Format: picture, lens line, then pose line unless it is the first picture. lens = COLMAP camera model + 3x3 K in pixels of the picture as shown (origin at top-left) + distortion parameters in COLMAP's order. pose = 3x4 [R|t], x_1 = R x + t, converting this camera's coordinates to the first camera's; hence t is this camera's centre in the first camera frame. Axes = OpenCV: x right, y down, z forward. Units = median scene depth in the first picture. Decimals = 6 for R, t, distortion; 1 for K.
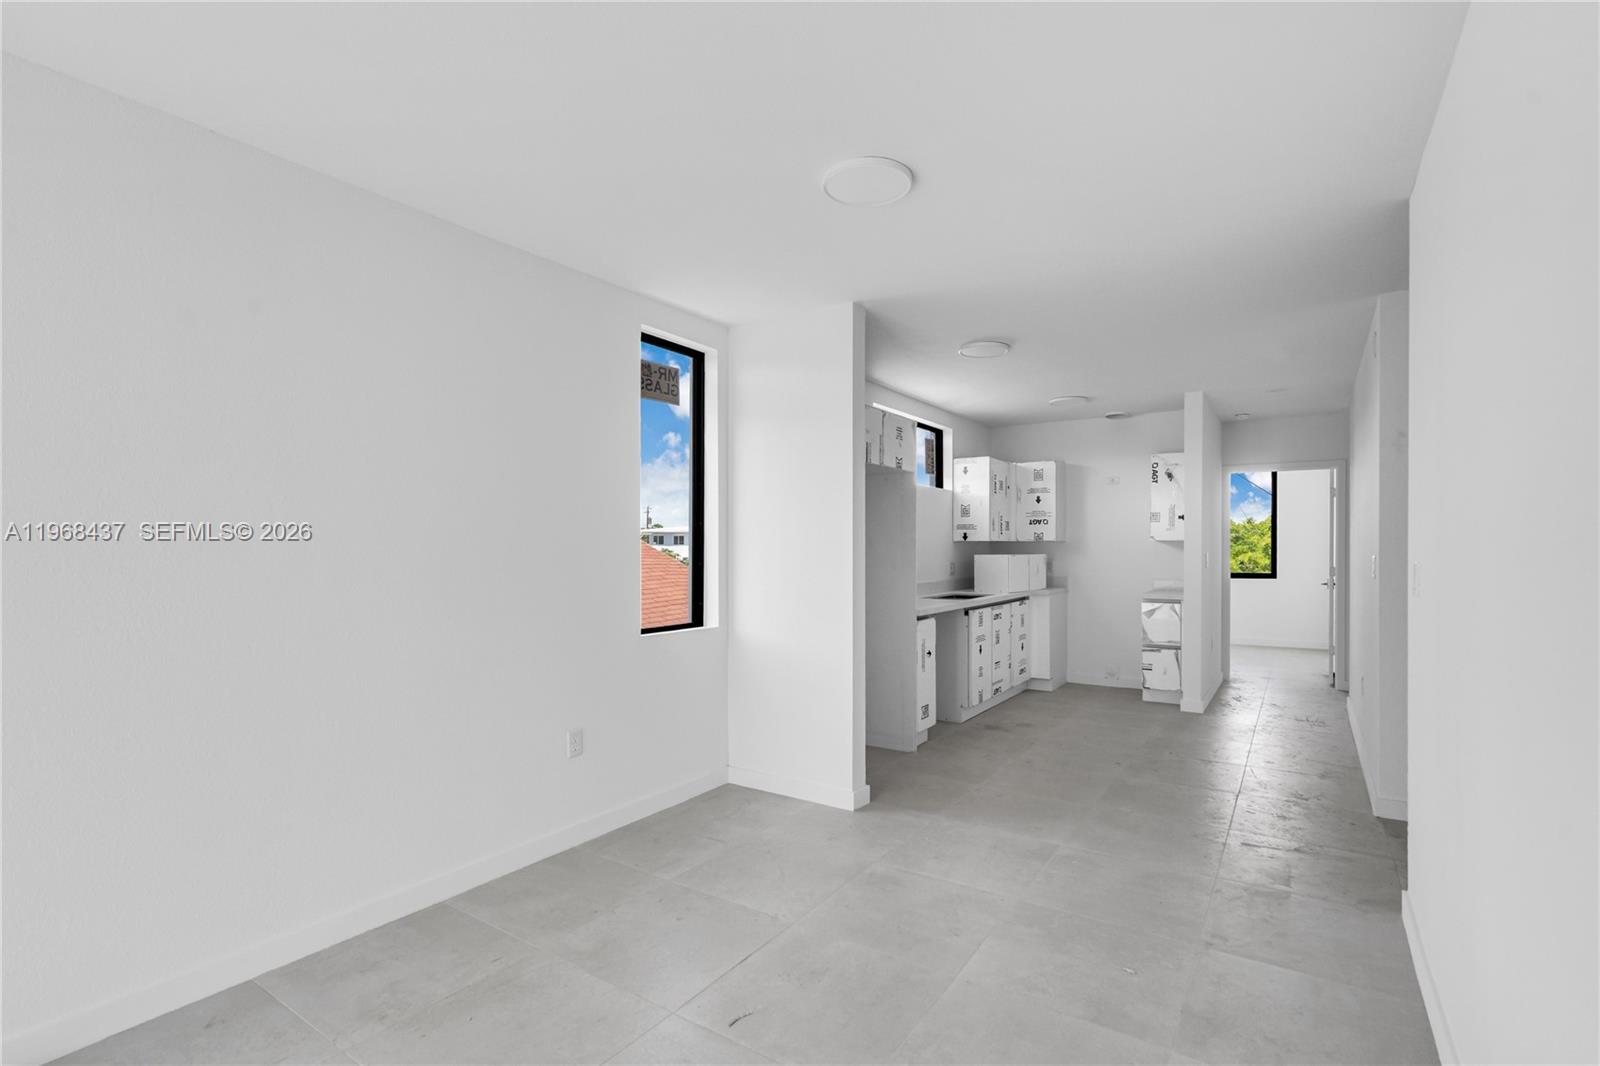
lens RADIAL K [[737.0, 0, 805.9], [0, 737.0, 543.8], [0, 0, 1]] dist [-0.001082, 0.000502]
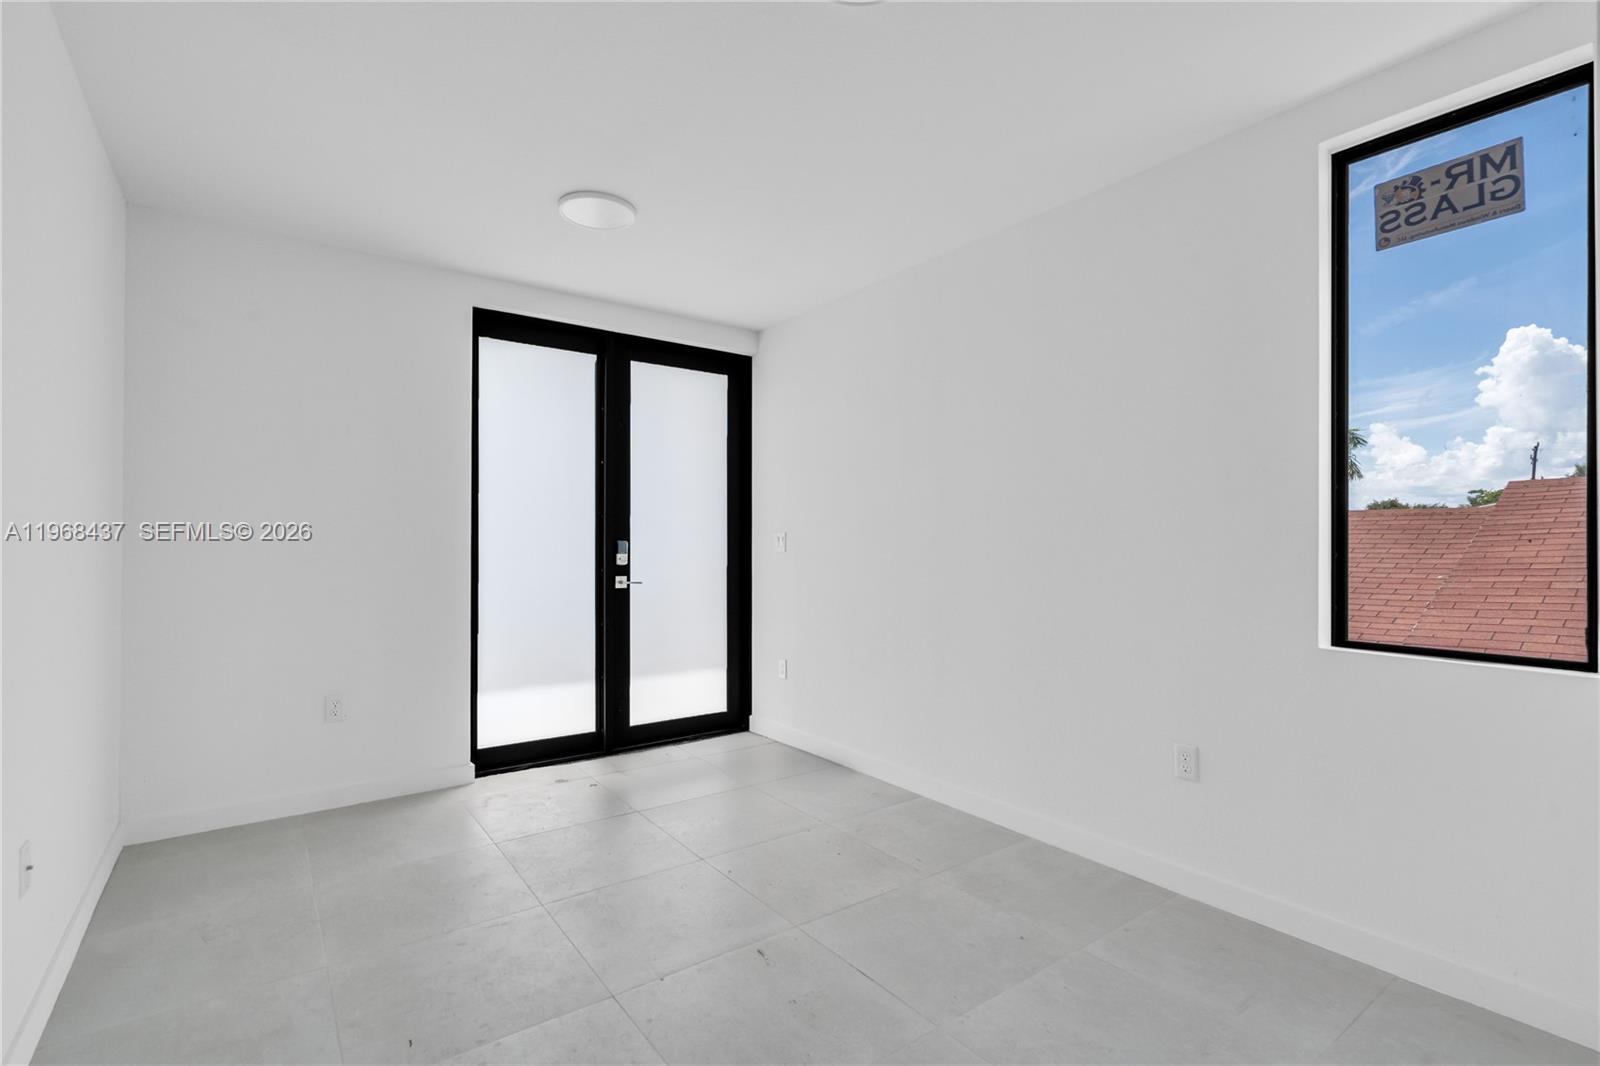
lens RADIAL K [[737.0, 0, 805.2], [0, 737.0, 533.2], [0, 0, 1]] dist [-0.001082, 0.000502]
pose [[-0.339372, -0.008645, -0.940613, 0.289040], [0.013224, 0.999815, -0.013960, 0.017192], [0.940559, -0.017176, -0.339195, 0.462696]]
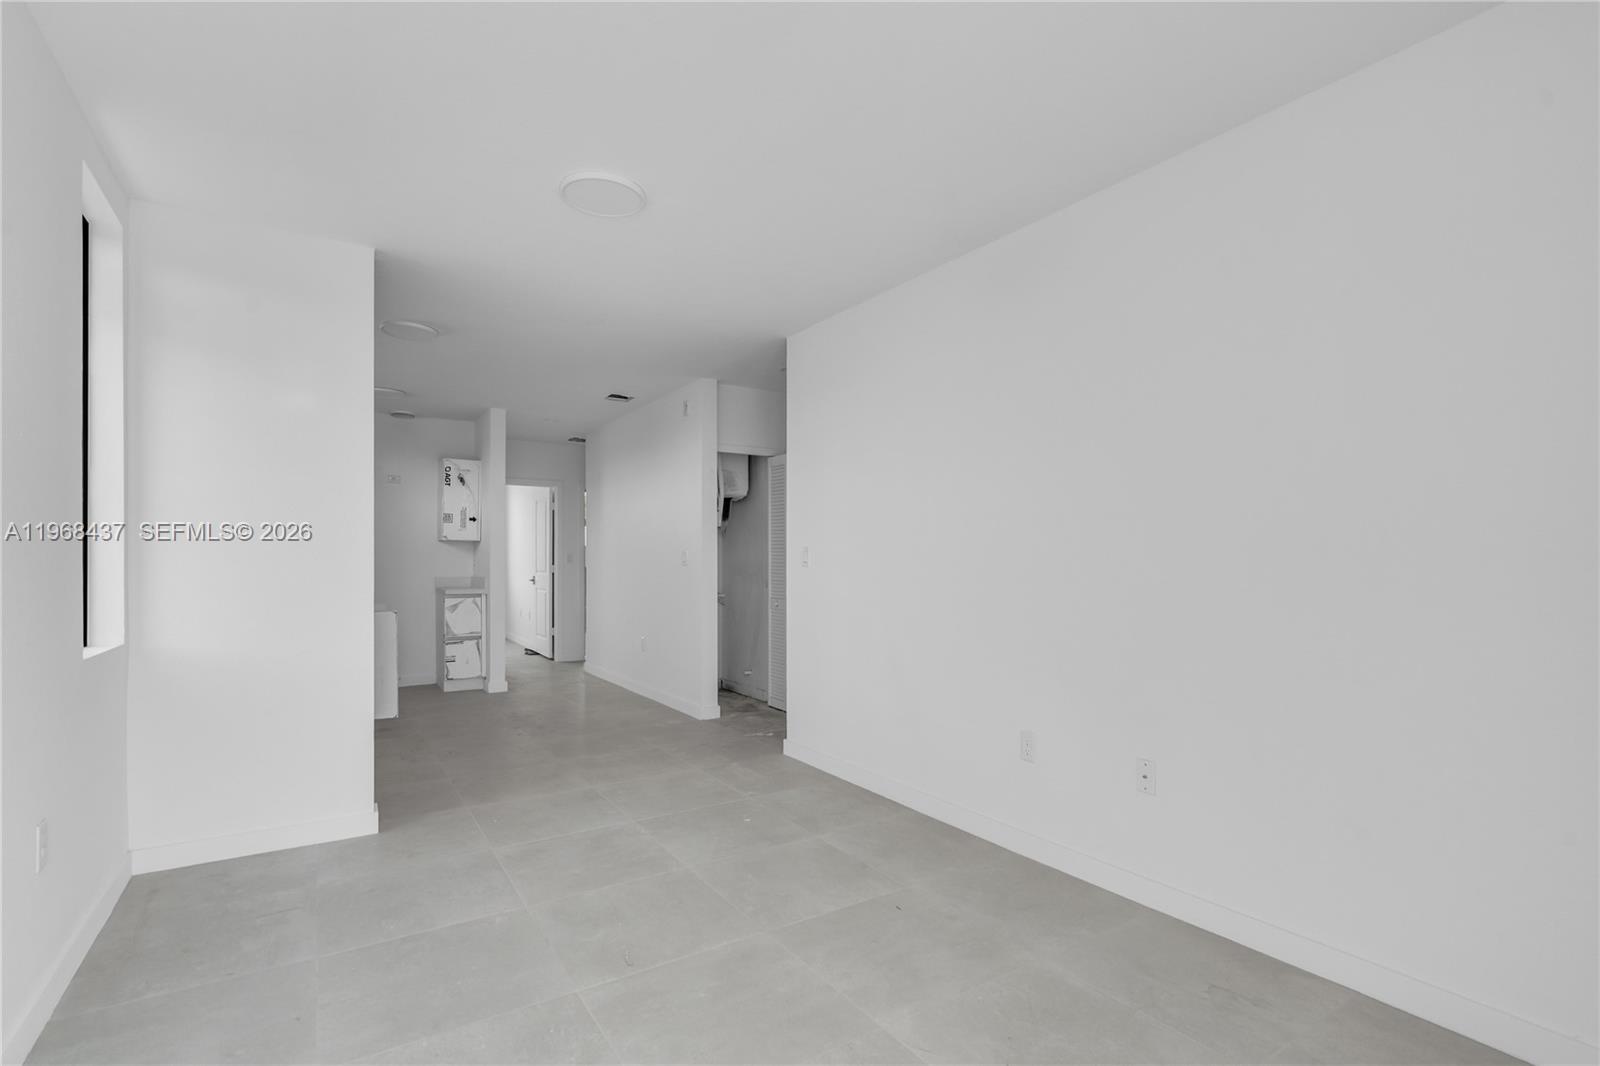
lens RADIAL K [[737.0, 0, 811.8], [0, 737.0, 541.8], [0, 0, 1]] dist [-0.001082, 0.000502]
pose [[0.390469, 0.026146, 0.920245, -0.313815], [-0.005008, 0.999642, -0.026277, 0.024657], [-0.920602, 0.005651, 0.390460, 0.112682]]
